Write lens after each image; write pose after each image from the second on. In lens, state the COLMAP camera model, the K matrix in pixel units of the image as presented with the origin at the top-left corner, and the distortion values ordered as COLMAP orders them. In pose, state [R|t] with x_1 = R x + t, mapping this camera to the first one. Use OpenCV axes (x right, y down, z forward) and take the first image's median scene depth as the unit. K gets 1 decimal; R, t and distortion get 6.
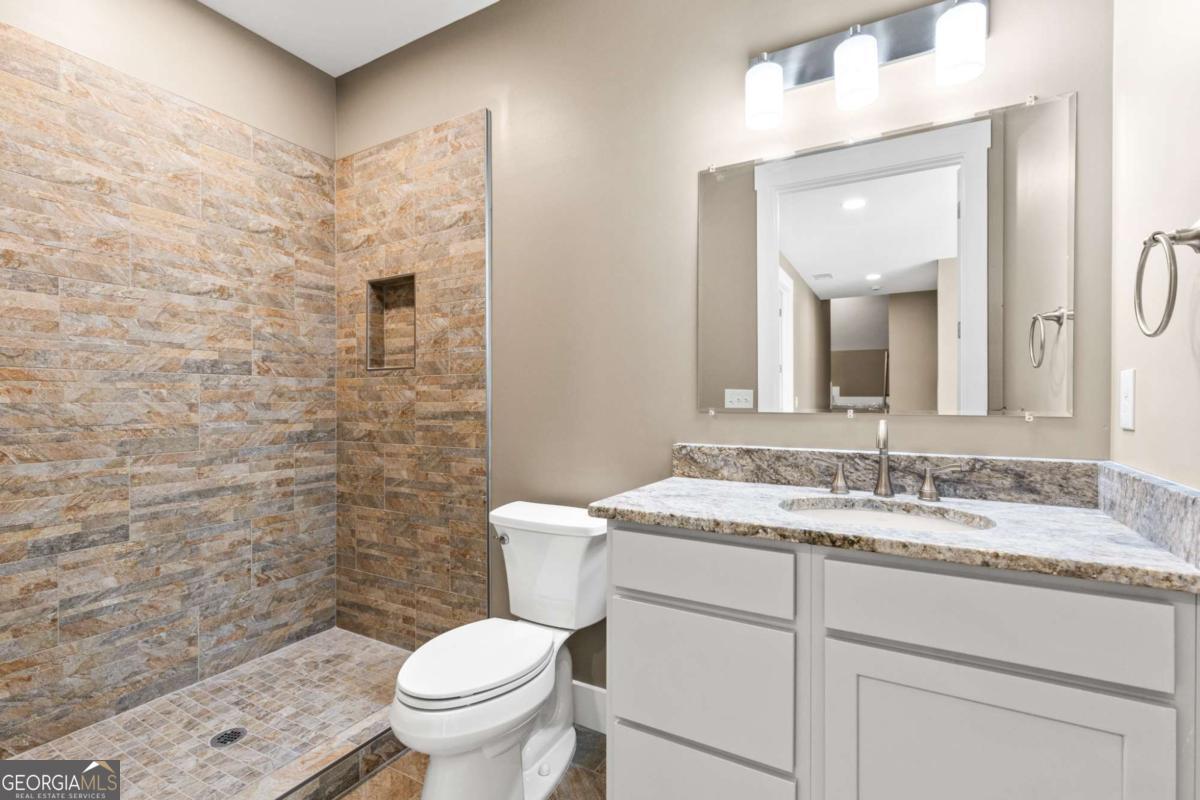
lens RADIAL K [[549.5, 0, 598.8], [0, 549.5, 402.5], [0, 0, 1]] dist [0.004758, -0.000526]
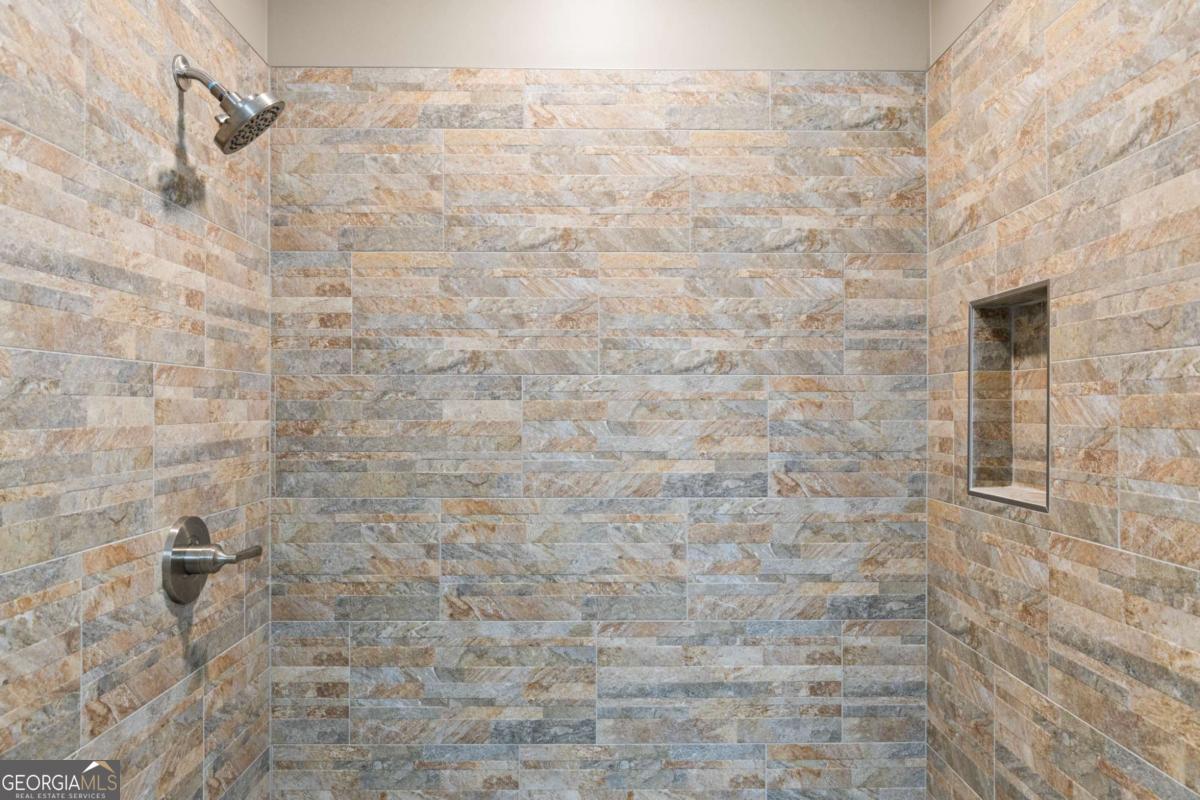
lens RADIAL K [[825.6, 0, 598.8], [0, 825.6, 402.2], [0, 0, 1]] dist [0.000052, 0.000798]
pose [[0.496989, -0.001580, -0.867756, 0.038685], [-0.006329, 0.999965, -0.005445, -0.146683], [0.867734, 0.008198, 0.496962, 0.420593]]
